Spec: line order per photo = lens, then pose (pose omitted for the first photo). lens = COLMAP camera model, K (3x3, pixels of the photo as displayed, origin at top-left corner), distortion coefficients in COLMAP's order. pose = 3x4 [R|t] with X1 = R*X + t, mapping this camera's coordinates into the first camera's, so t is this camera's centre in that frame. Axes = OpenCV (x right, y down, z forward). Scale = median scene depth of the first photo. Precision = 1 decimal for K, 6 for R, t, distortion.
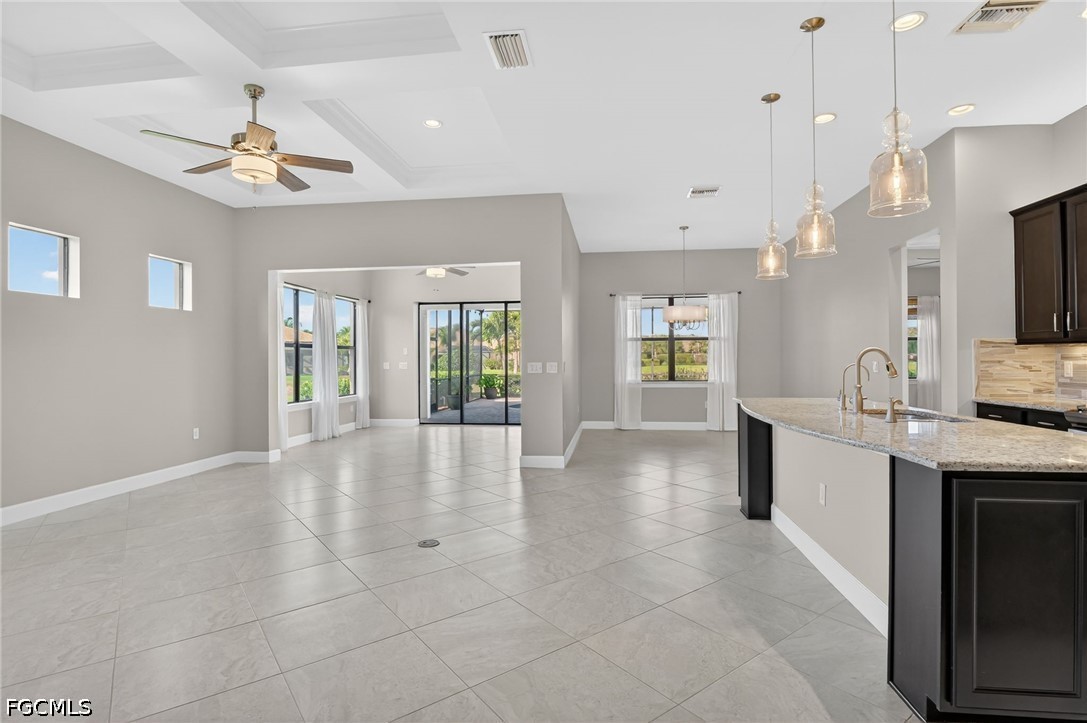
lens RADIAL K [[526.5, 0, 544.2], [0, 526.5, 358.7], [0, 0, 1]] dist [-0.014877, -0.002023]
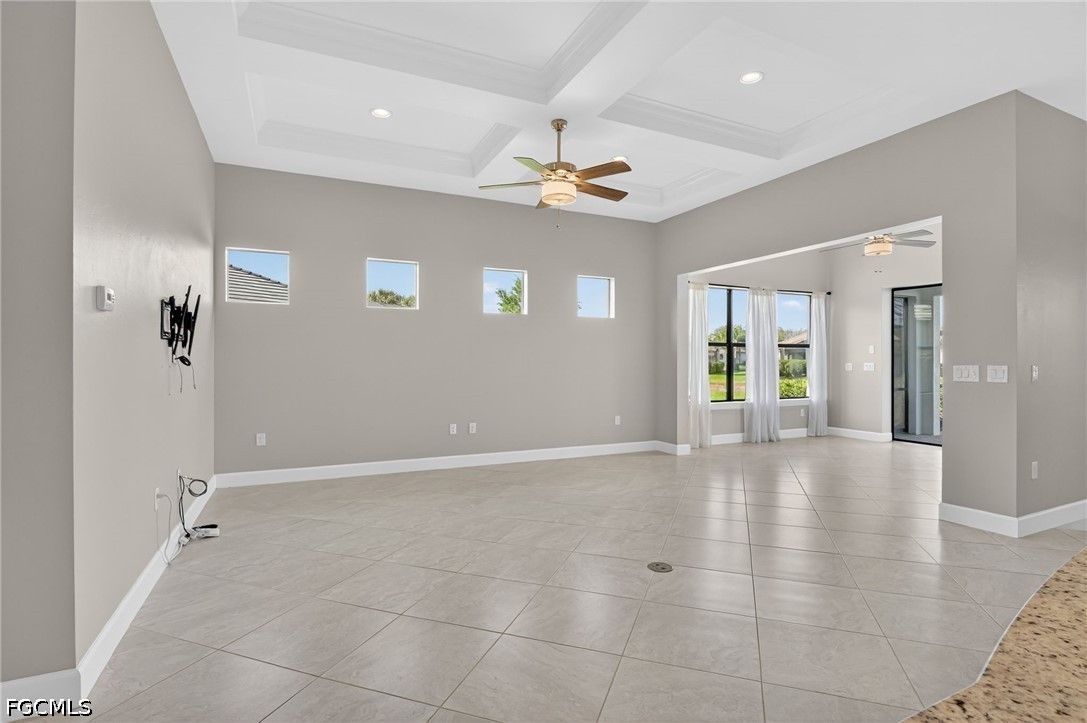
lens RADIAL K [[526.5, 0, 546.8], [0, 526.5, 357.5], [0, 0, 1]] dist [-0.014877, -0.002023]
pose [[0.544586, 0.003741, -0.838696, 0.236275], [-0.004310, 0.999989, 0.001662, -0.000955], [0.838694, 0.002709, 0.544597, 0.204465]]
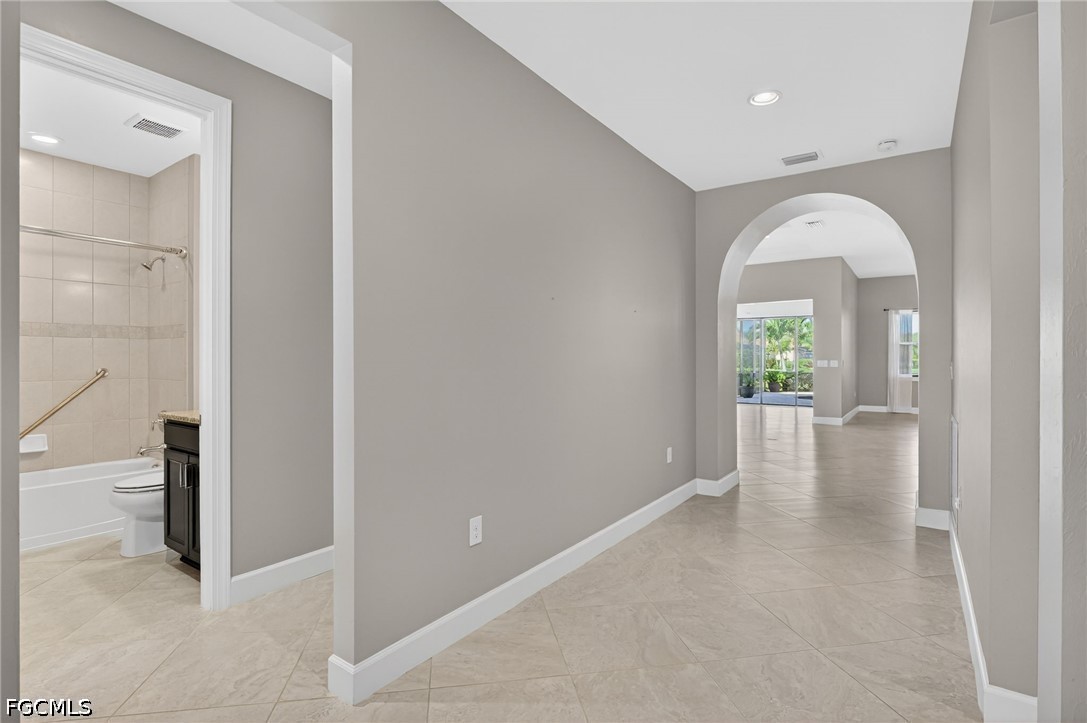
lens RADIAL K [[526.5, 0, 547.1], [0, 526.5, 361.6], [0, 0, 1]] dist [-0.014877, -0.002023]
pose [[0.885234, 0.006326, -0.465103, -0.016635], [-0.002818, 0.999962, 0.008236, 0.000186], [0.465137, -0.005980, 0.885218, -0.824392]]
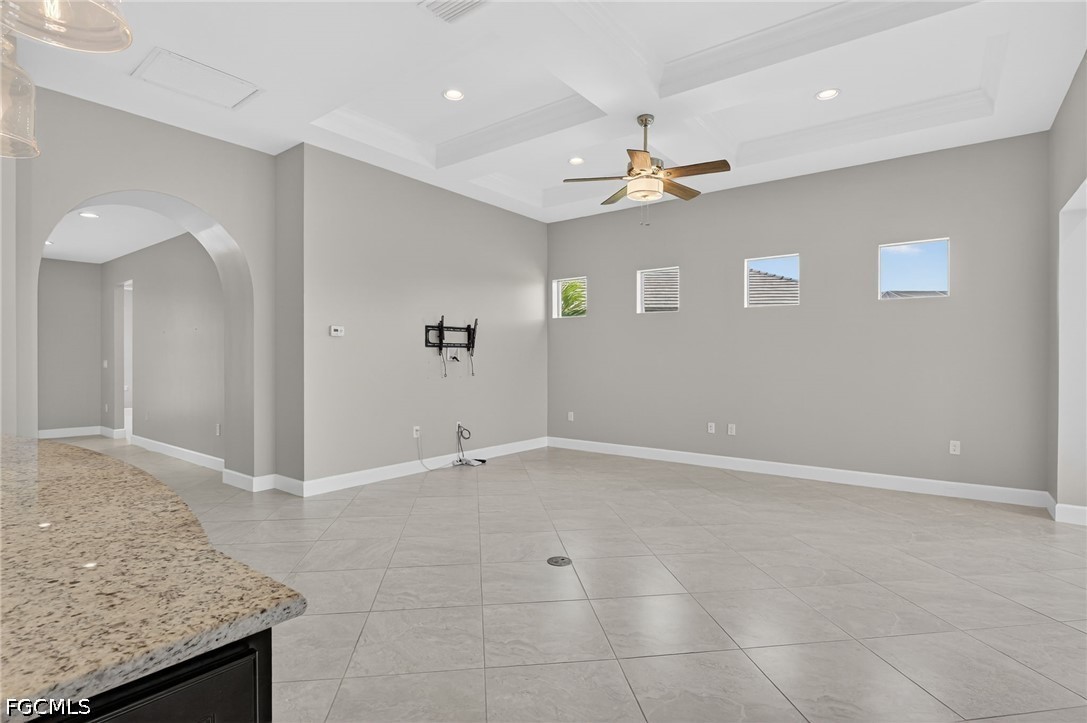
lens RADIAL K [[526.5, 0, 542.8], [0, 526.5, 361.5], [0, 0, 1]] dist [-0.014877, -0.002023]
pose [[-0.498154, 0.010804, -0.867021, 0.324040], [0.004434, 0.999941, 0.009913, 0.000481], [0.867077, 0.001093, -0.498173, 0.810004]]
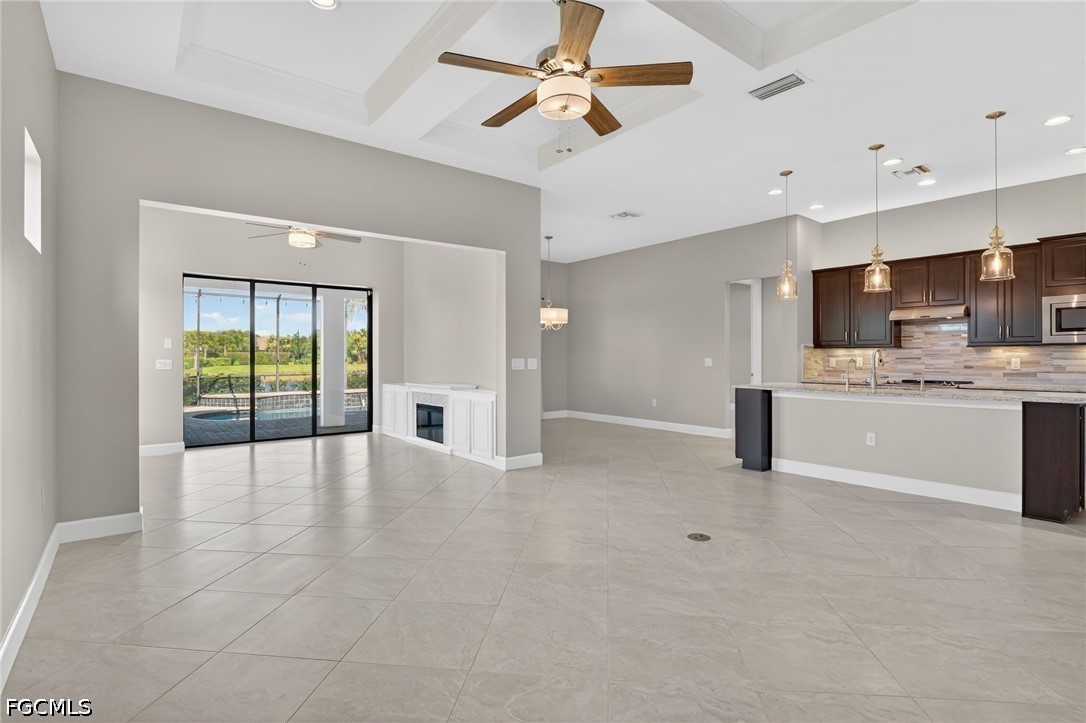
lens RADIAL K [[526.0, 0, 541.5], [0, 526.0, 357.6], [0, 0, 1]] dist [-0.014877, -0.002023]
pose [[0.701268, 0.003622, 0.712889, -0.652403], [-0.003604, 0.999992, -0.001535, 0.006526], [-0.712889, -0.001493, 0.701275, 0.291708]]
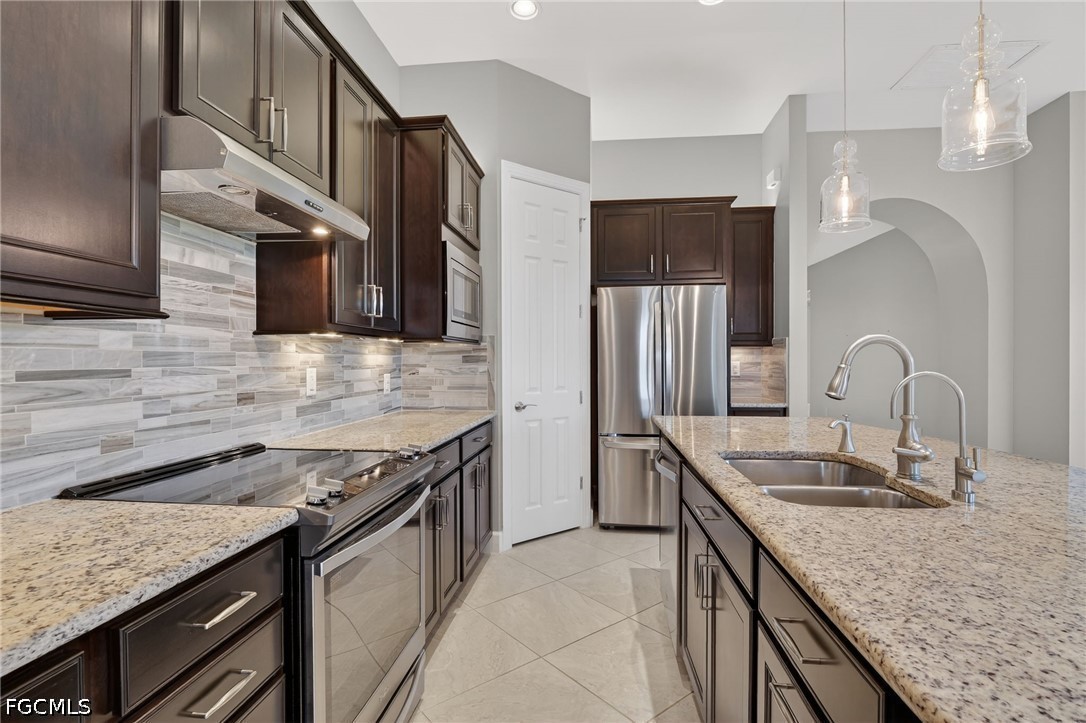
lens RADIAL K [[526.0, 0, 545.8], [0, 526.0, 364.8], [0, 0, 1]] dist [-0.014877, -0.002023]
pose [[-0.999677, 0.007460, -0.024286, 0.462539], [0.007306, 0.999953, 0.006436, -0.000057], [0.024333, 0.006256, -0.999684, 0.721358]]
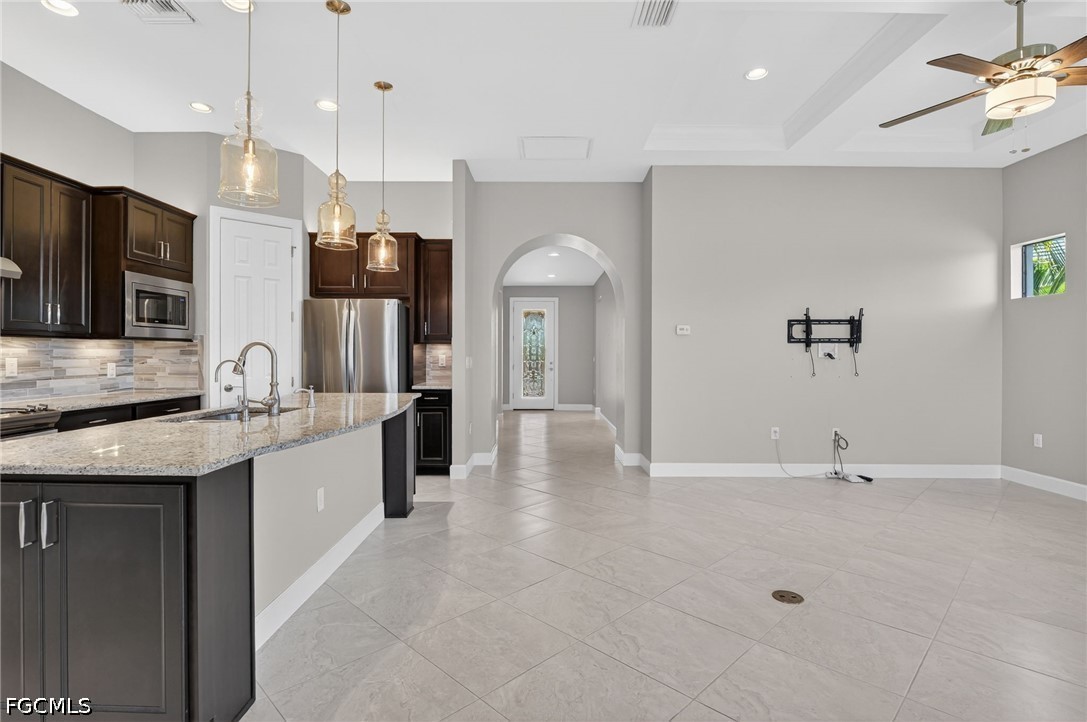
lens RADIAL K [[526.5, 0, 545.2], [0, 526.5, 358.9], [0, 0, 1]] dist [-0.014877, -0.002023]
pose [[-0.991314, 0.003514, -0.131470, 0.126449], [0.002608, 0.999972, 0.007062, 0.002074], [0.131491, 0.006658, -0.991295, 0.965235]]
